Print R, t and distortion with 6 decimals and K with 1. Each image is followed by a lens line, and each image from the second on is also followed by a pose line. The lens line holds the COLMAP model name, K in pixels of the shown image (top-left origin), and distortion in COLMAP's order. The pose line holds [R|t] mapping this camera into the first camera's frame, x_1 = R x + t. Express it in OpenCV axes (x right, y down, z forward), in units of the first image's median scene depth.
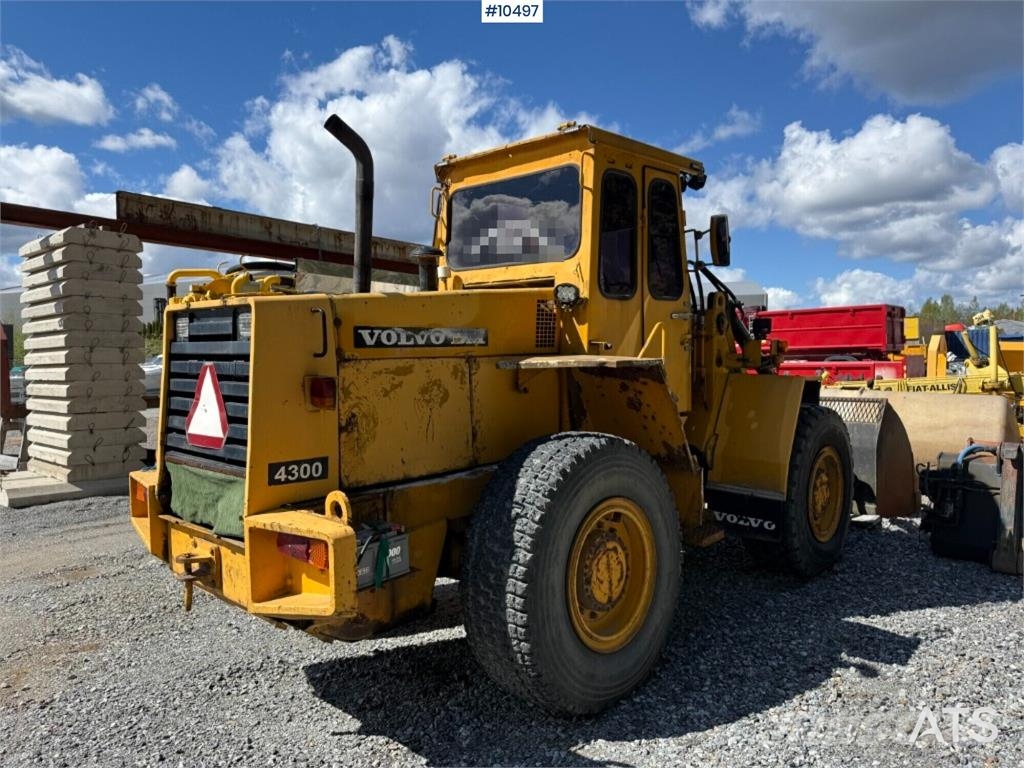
lens RADIAL K [[738.0, 0, 512.0], [0, 738.0, 384.0], [0, 0, 1]] dist [0.057431, -0.082785]
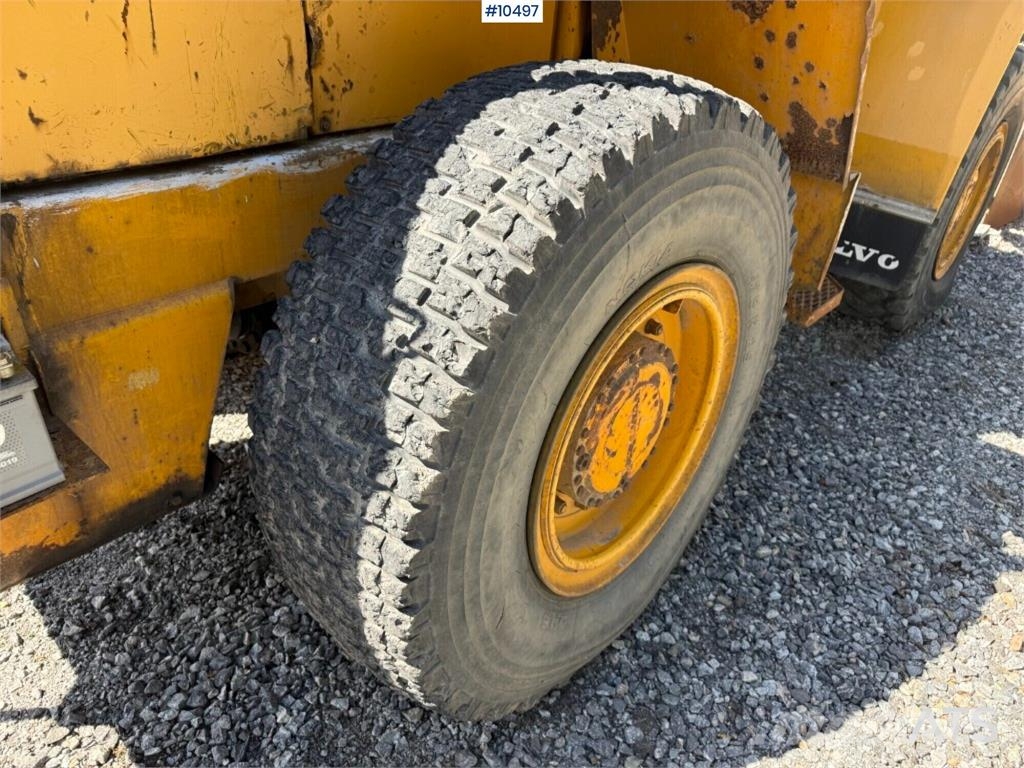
lens RADIAL K [[738.0, 0, 512.0], [0, 738.0, 384.0], [0, 0, 1]] dist [0.057431, -0.082785]
pose [[0.995328, 0.066822, 0.069697, 0.030435], [-0.092011, 0.875252, 0.474835, 0.036365], [-0.029273, -0.479029, 0.877311, 0.655032]]
